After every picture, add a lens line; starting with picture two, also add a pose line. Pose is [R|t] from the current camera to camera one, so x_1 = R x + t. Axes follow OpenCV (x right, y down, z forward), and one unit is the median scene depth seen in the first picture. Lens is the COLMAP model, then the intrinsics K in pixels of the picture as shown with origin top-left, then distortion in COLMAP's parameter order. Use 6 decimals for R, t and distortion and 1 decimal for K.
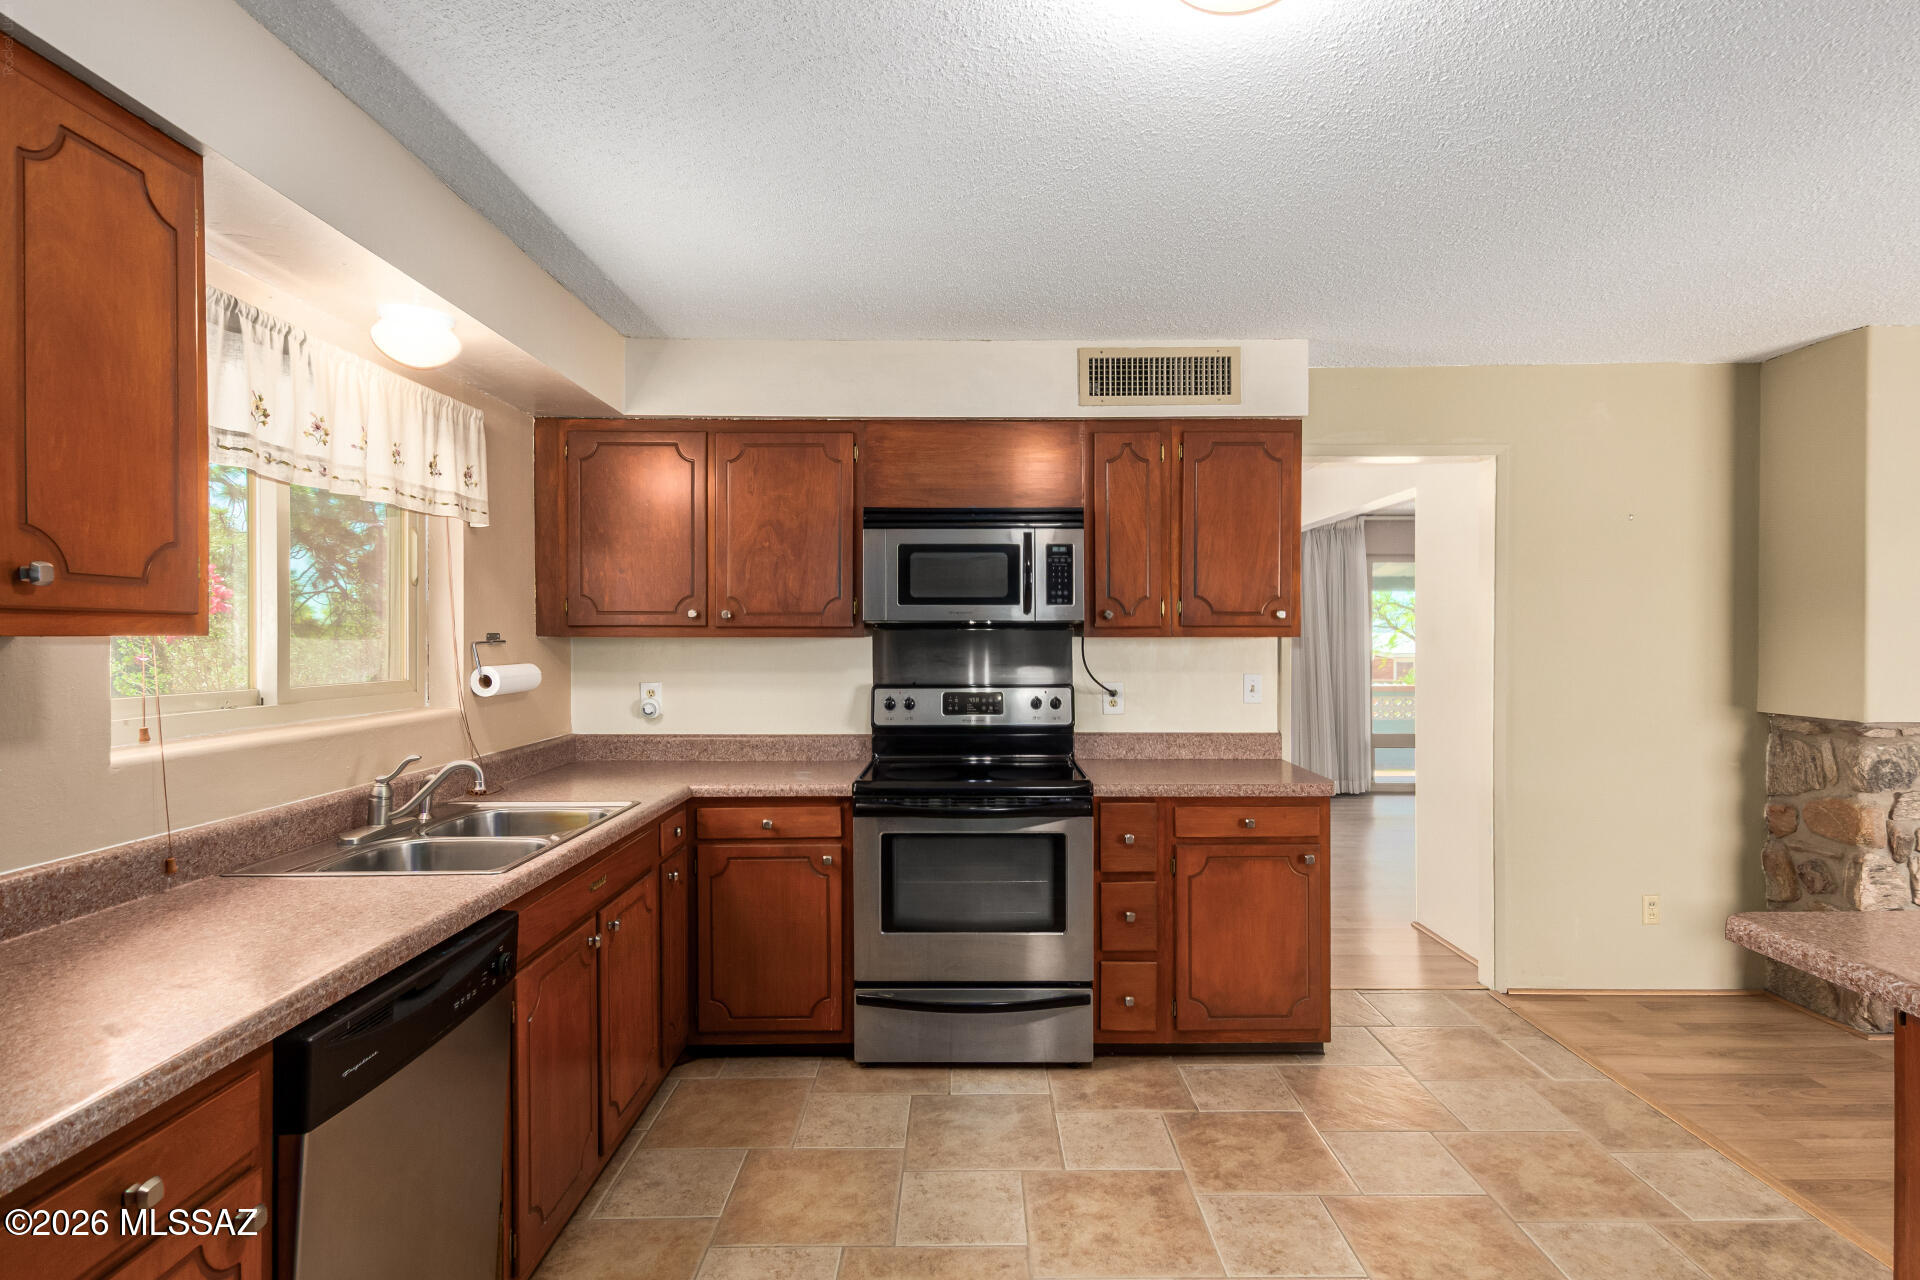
lens RADIAL K [[966.5, 0, 975.5], [0, 966.5, 647.5], [0, 0, 1]] dist [0.010858, -0.001957]
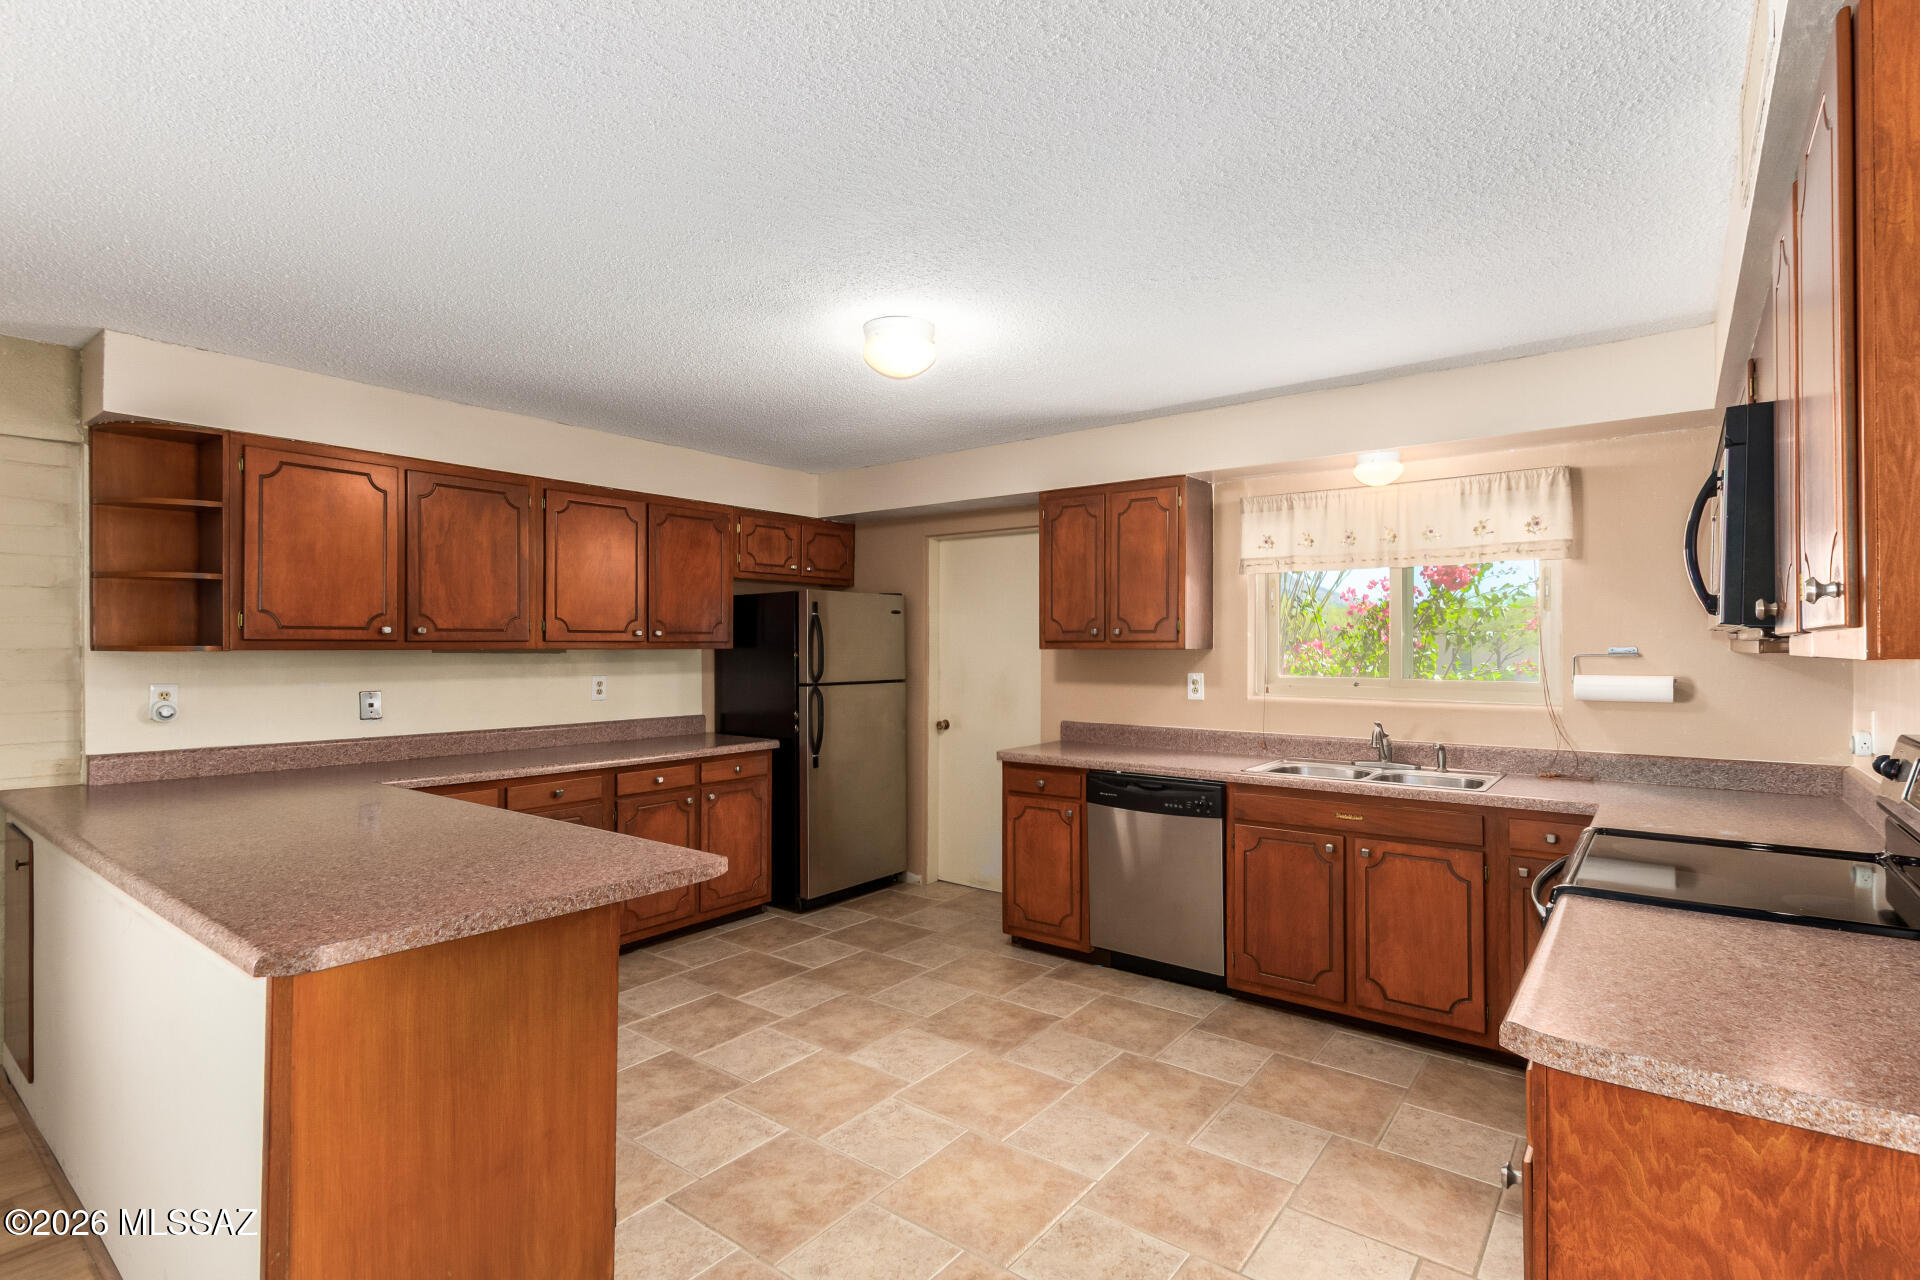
lens RADIAL K [[907.1, 0, 987.1], [0, 907.1, 645.3], [0, 0, 1]] dist [0.012636, -0.004441]
pose [[-0.600221, -0.000879, -0.799834, 0.795347], [-0.008583, 0.999949, 0.005342, -0.015927], [0.799788, 0.010071, -0.600198, 1.043091]]
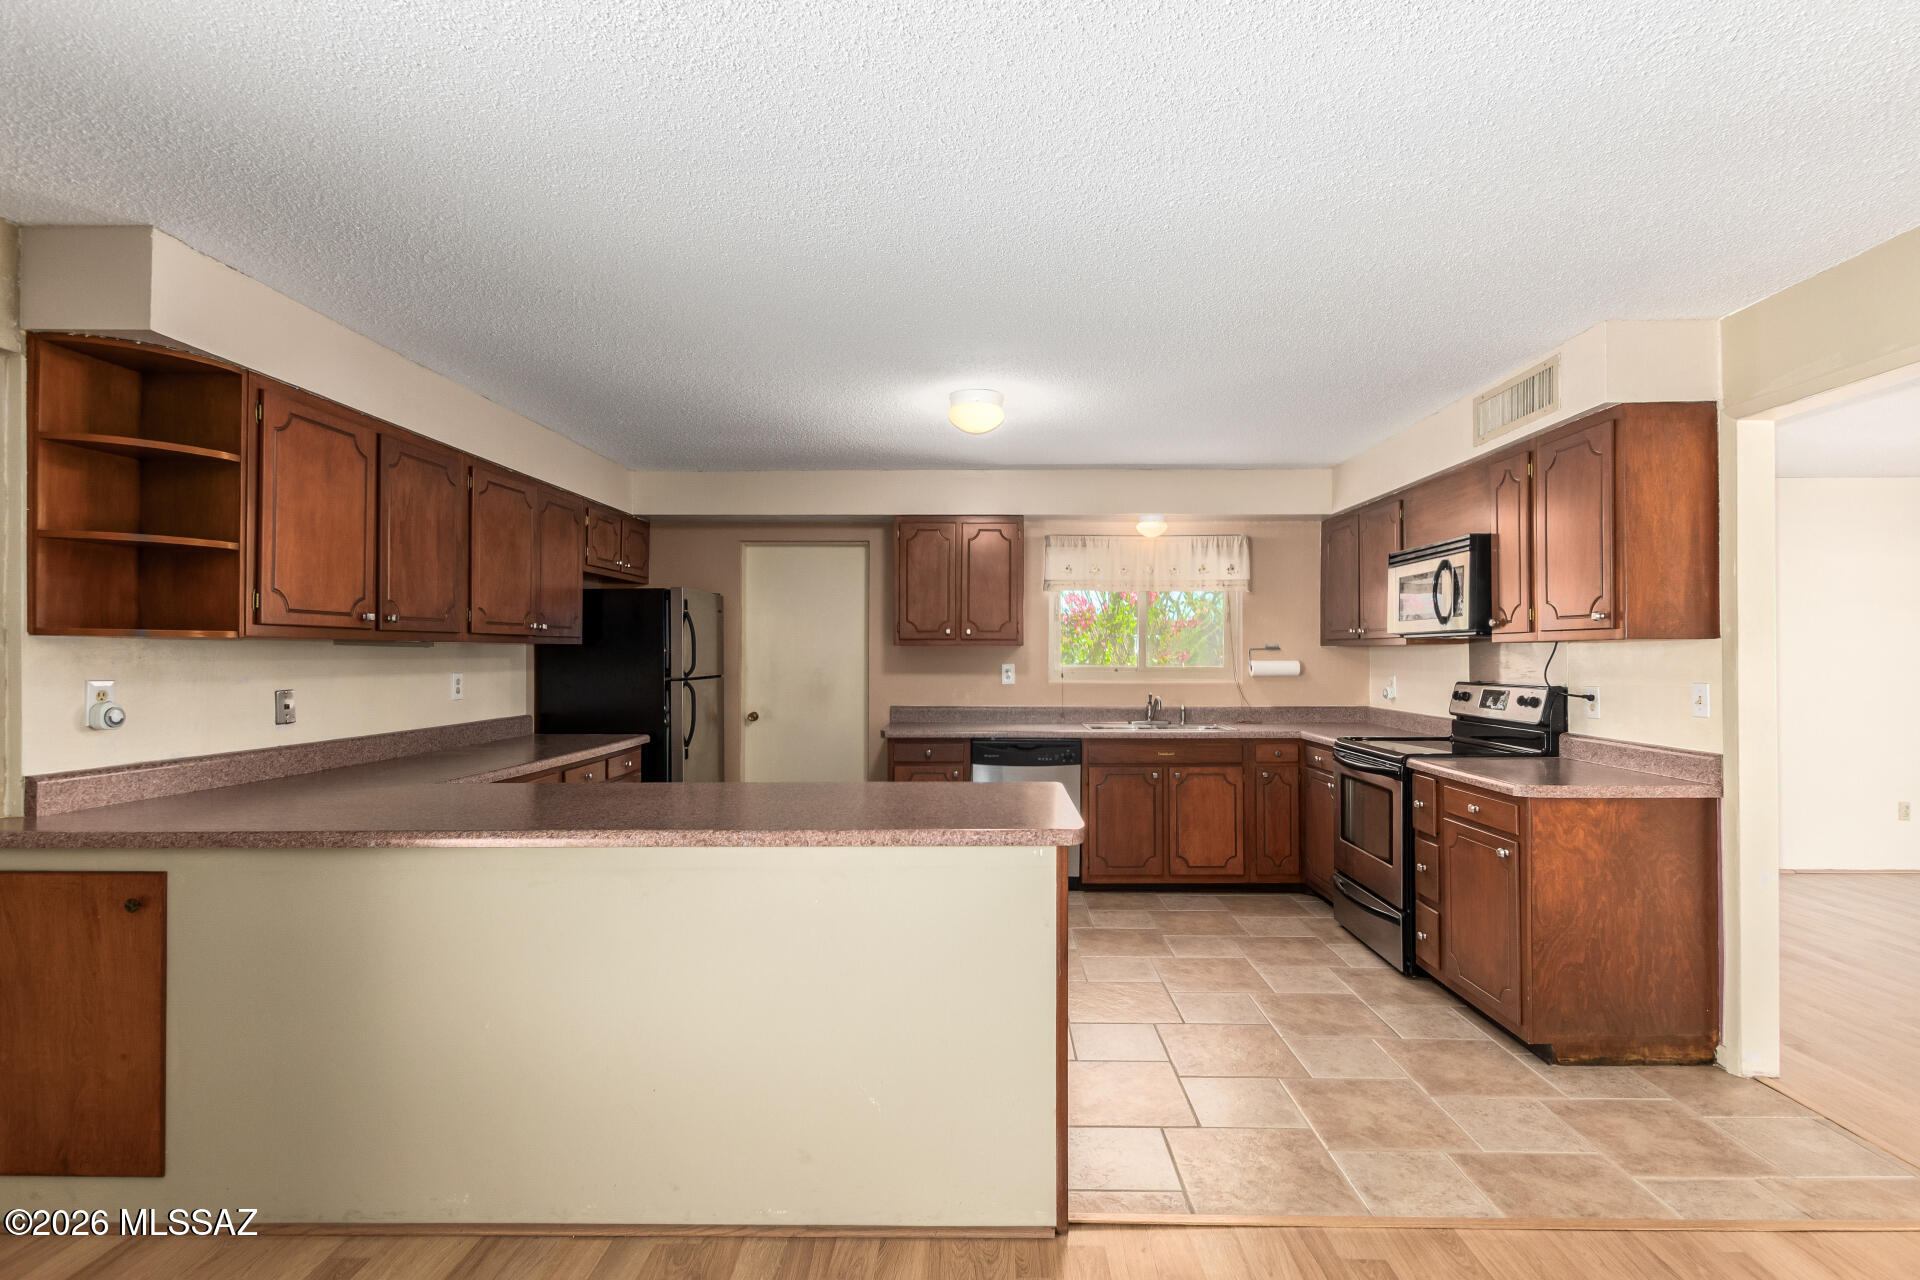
lens RADIAL K [[907.1, 0, 980.1], [0, 907.1, 651.4], [0, 0, 1]] dist [0.012636, -0.004441]
pose [[-0.011017, -0.002502, -0.999936, 1.316738], [-0.010991, 0.999937, -0.002381, 0.010109], [0.999879, 0.010964, -0.011044, 0.438361]]
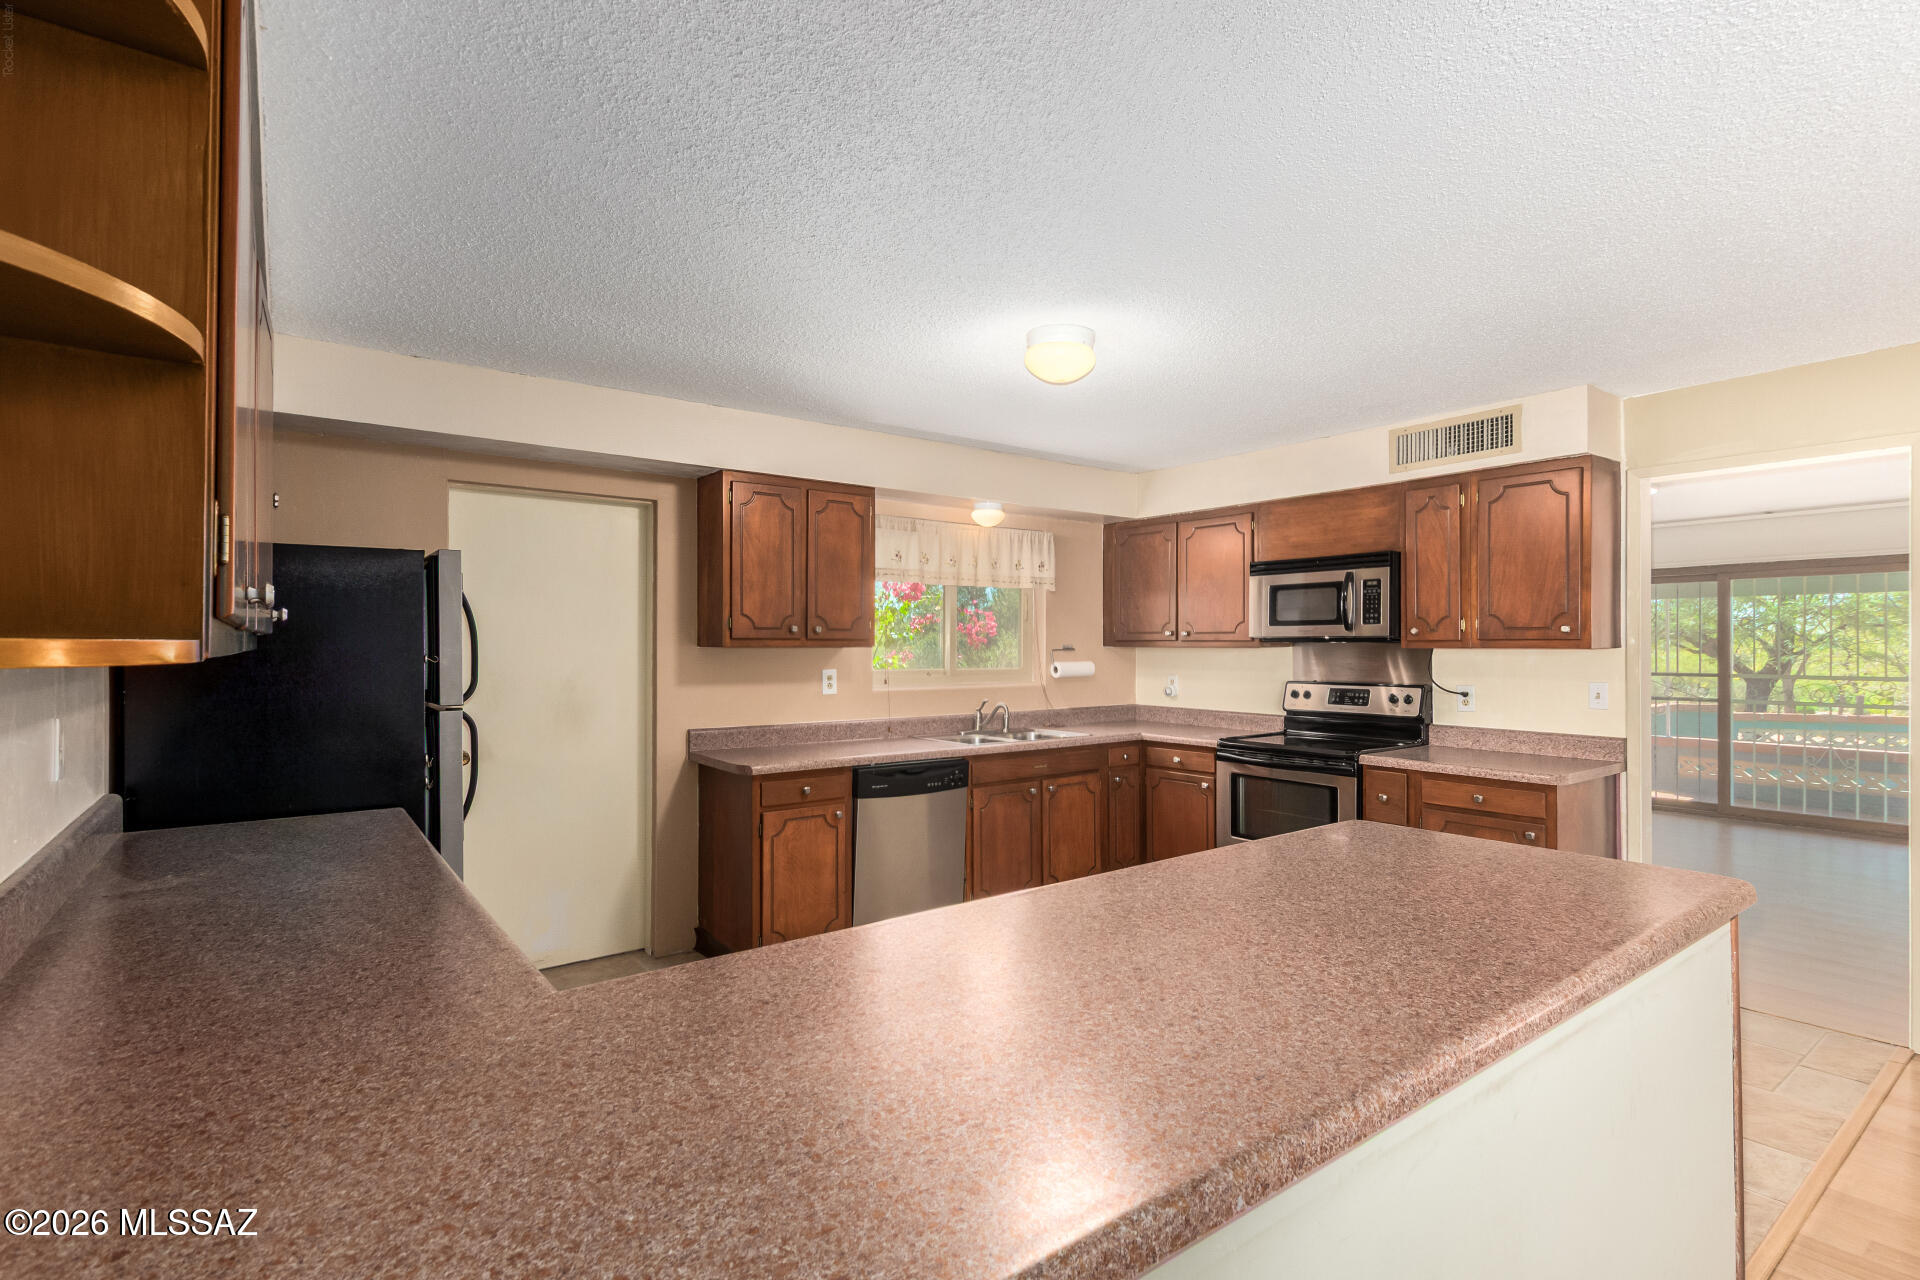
lens RADIAL K [[915.8, 0, 978.2], [0, 915.8, 652.7], [0, 0, 1]] dist [0.008956, -0.001104]
pose [[0.604042, 0.007887, -0.796913, 0.824596], [-0.009513, 0.999951, 0.002686, -0.002763], [0.796896, 0.005958, 0.604088, -0.222666]]
